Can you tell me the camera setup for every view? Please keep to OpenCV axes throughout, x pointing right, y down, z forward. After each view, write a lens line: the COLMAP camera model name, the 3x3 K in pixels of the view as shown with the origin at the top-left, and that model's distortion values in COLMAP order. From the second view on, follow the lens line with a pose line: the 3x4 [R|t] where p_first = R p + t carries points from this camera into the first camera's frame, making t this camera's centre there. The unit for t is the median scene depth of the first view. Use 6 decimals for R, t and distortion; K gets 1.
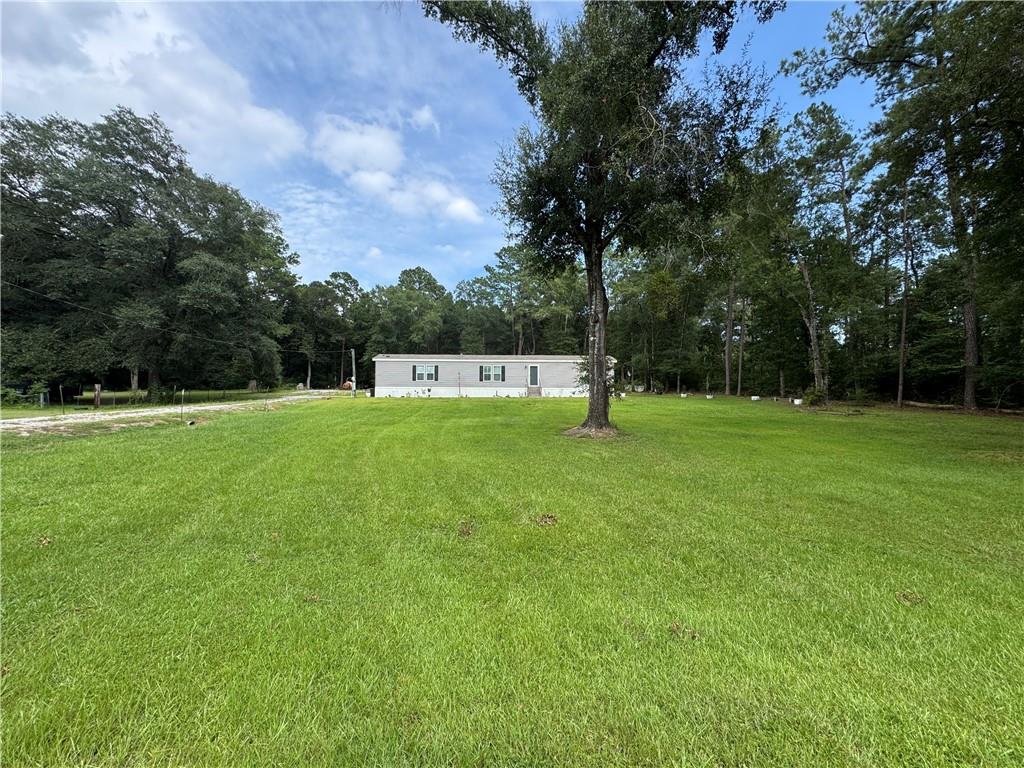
lens RADIAL K [[408.3, 0, 512.4], [0, 408.3, 387.8], [0, 0, 1]] dist [-0.005839, 0.001661]
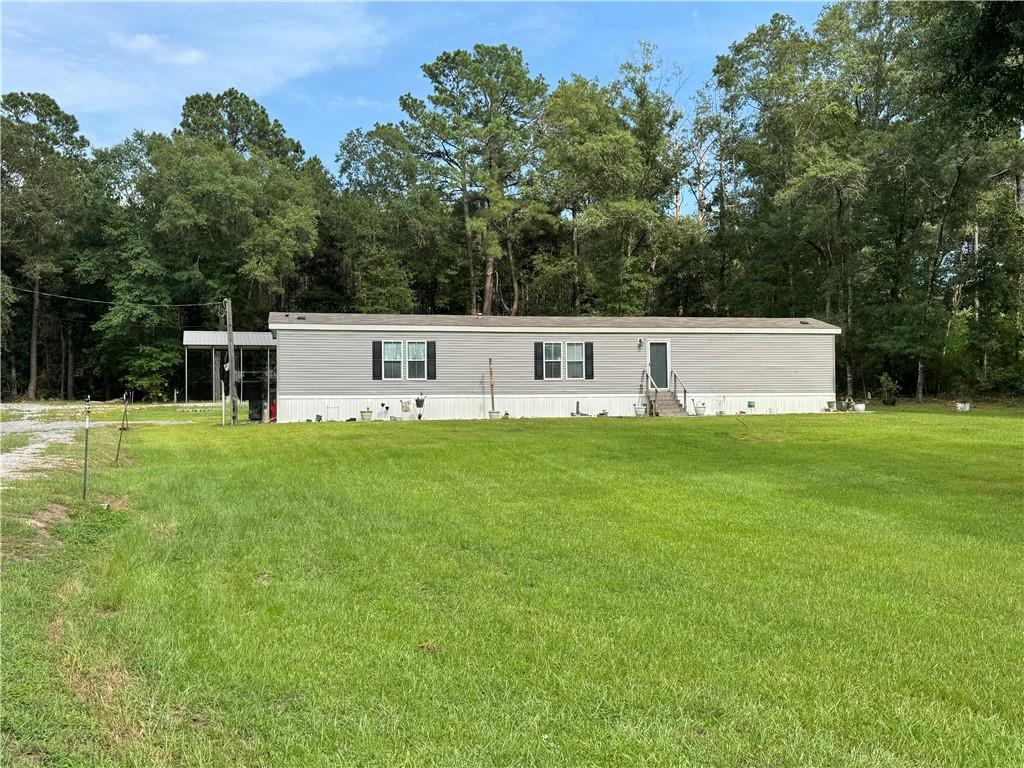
lens RADIAL K [[974.0, 0, 513.5], [0, 974.0, 386.1], [0, 0, 1]] dist [0.043870, 0.000000]
pose [[0.982232, -0.009666, 0.187419, -0.286884], [0.010692, 0.999933, -0.004465, -0.004902], [-0.187364, 0.006390, 0.982270, 0.030538]]
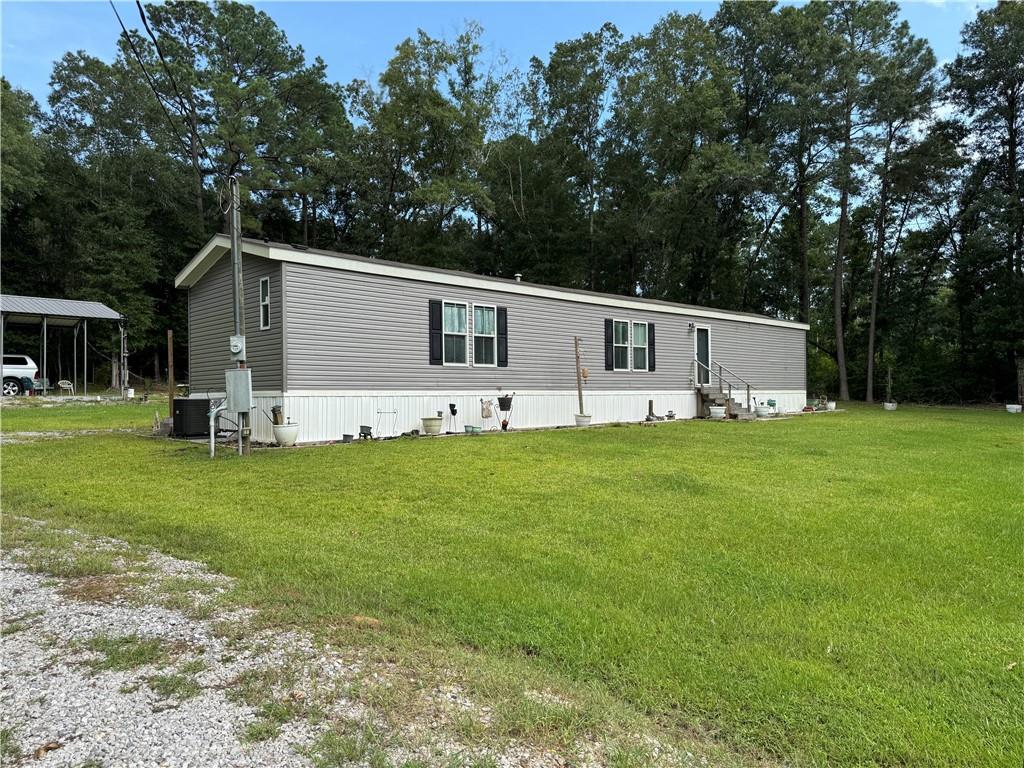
lens RADIAL K [[724.0, 0, 511.0], [0, 724.0, 383.3], [0, 0, 1]] dist [0.061962, -0.079043]
pose [[0.733830, 0.000904, 0.679332, -0.496616], [-0.003210, 0.999993, 0.002136, -0.006964], [-0.679325, -0.003748, 0.733828, 0.650802]]
